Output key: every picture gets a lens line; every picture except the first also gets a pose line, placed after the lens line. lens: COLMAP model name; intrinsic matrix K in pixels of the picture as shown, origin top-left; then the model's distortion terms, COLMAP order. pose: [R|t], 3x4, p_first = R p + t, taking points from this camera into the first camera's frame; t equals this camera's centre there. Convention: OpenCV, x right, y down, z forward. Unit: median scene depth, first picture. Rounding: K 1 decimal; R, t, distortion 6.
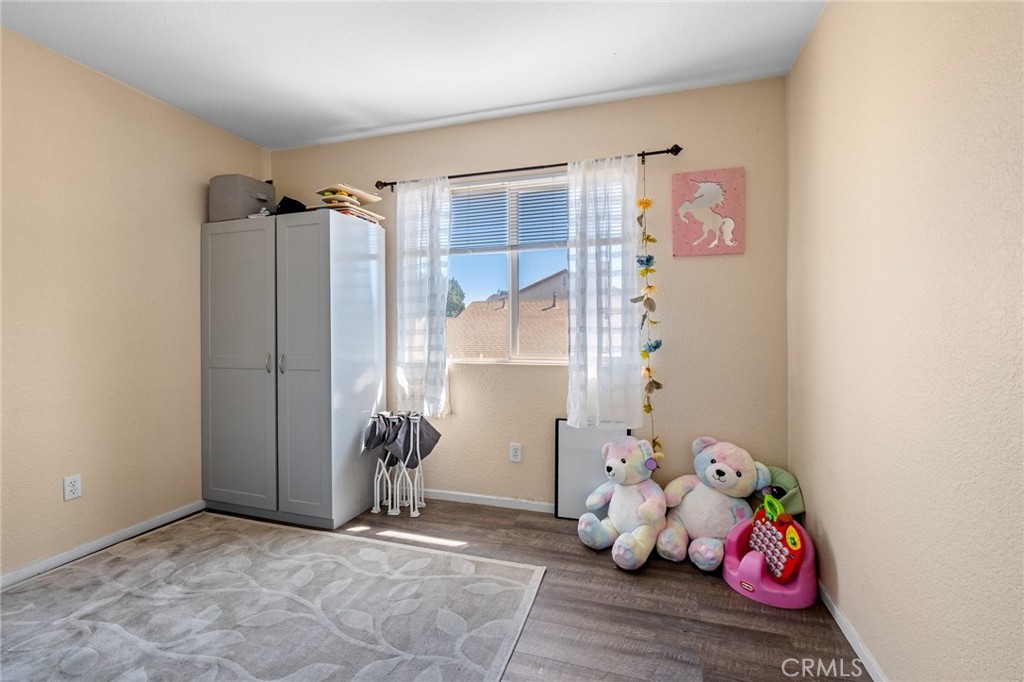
lens RADIAL K [[442.6, 0, 511.1], [0, 442.6, 336.1], [0, 0, 1]] dist [0.002369, -0.000191]
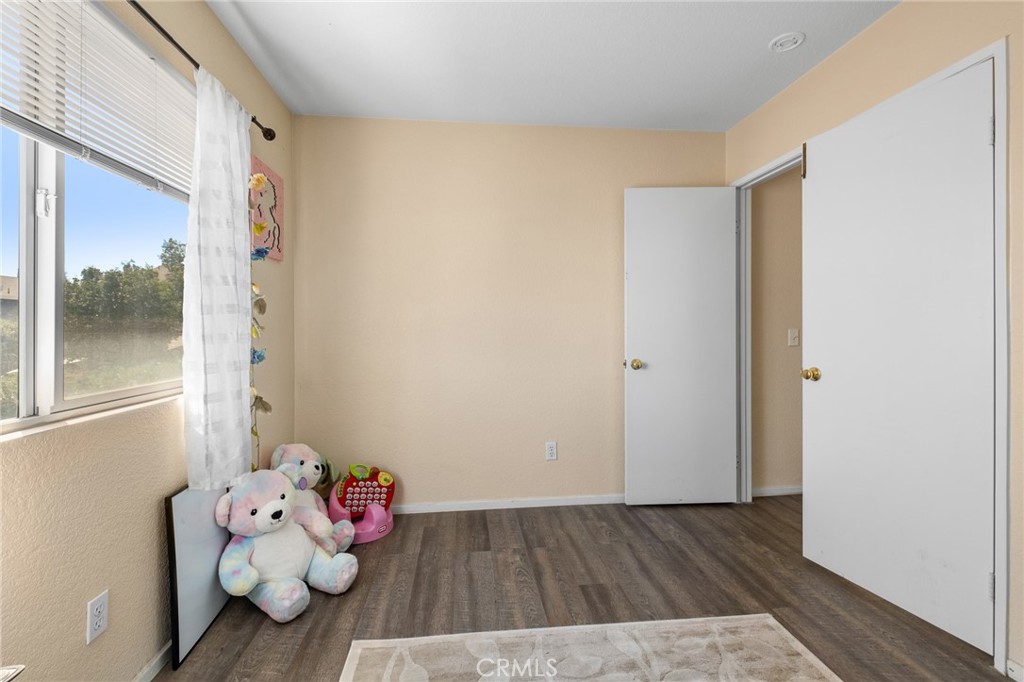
lens RADIAL K [[442.6, 0, 510.9], [0, 442.6, 333.3], [0, 0, 1]] dist [0.002369, -0.000191]
pose [[-0.408365, -0.005276, 0.912803, -0.822200], [0.003924, 0.999964, 0.007536, -0.029738], [-0.912810, 0.006659, -0.408330, 1.168519]]
